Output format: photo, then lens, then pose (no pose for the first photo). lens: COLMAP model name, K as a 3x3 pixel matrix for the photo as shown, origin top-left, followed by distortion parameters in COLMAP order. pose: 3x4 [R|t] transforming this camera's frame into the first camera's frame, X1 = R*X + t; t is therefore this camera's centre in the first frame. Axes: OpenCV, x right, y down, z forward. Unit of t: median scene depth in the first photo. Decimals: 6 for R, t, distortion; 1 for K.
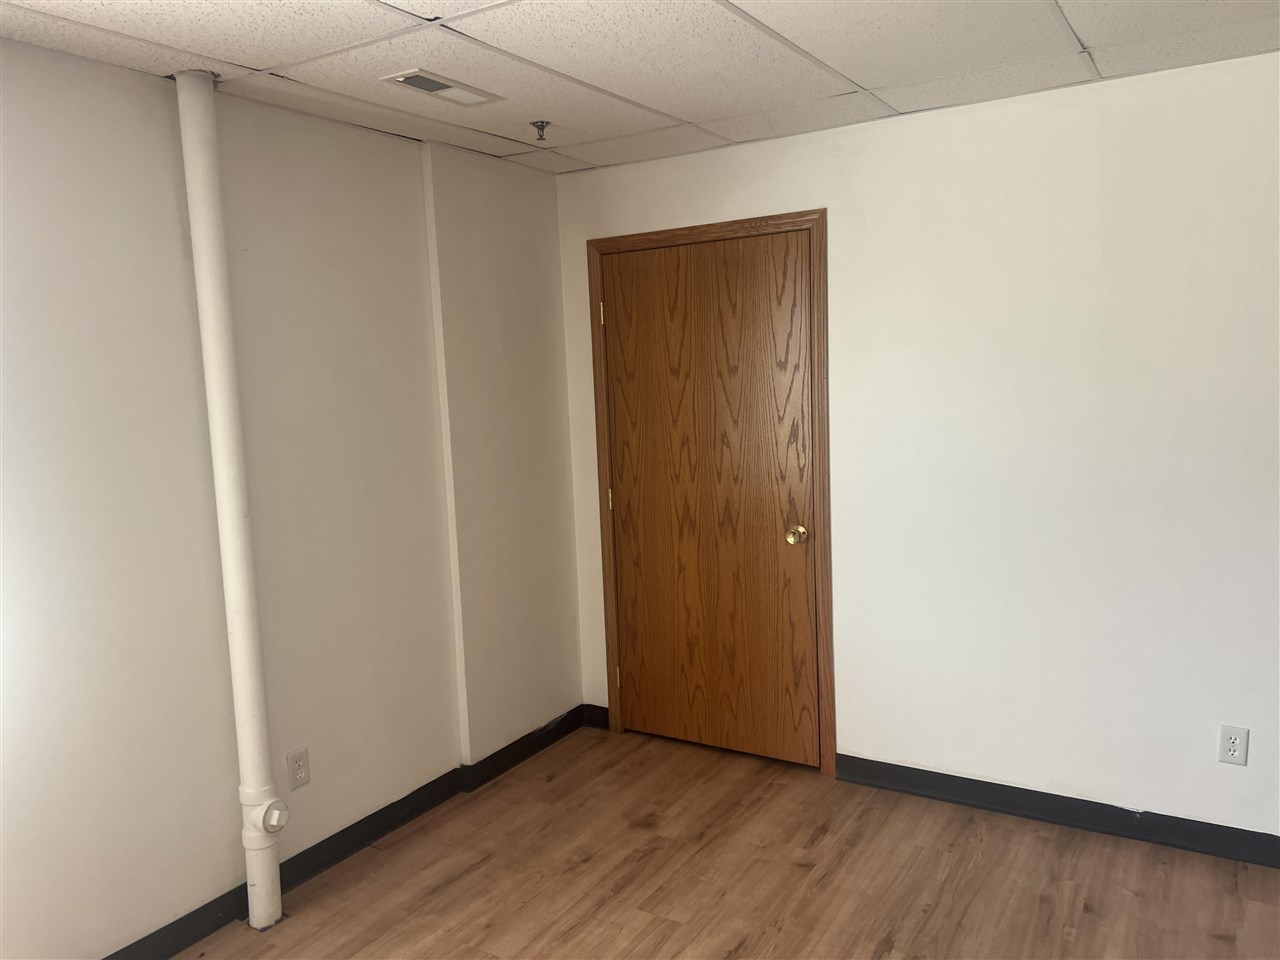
lens RADIAL K [[961.1, 0, 631.8], [0, 961.1, 492.6], [0, 0, 1]] dist [0.052504, -0.056669]
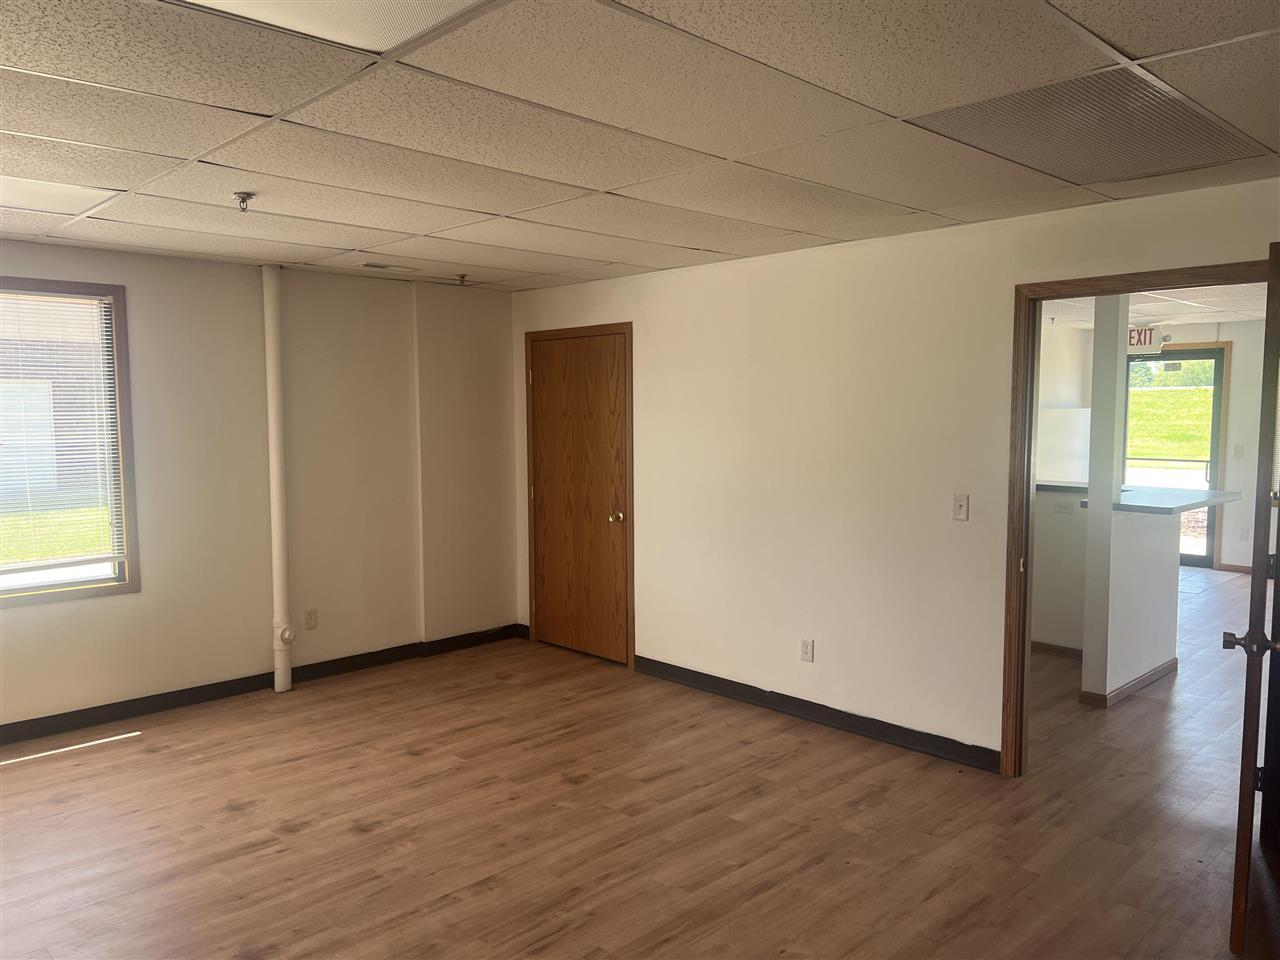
lens RADIAL K [[963.9, 0, 628.2], [0, 963.9, 496.4], [0, 0, 1]] dist [0.056806, -0.041430]
pose [[0.968293, 0.052646, -0.244207, 0.586207], [-0.059707, 0.997982, -0.021597, 0.042746], [0.242577, 0.035493, 0.969483, -0.574342]]
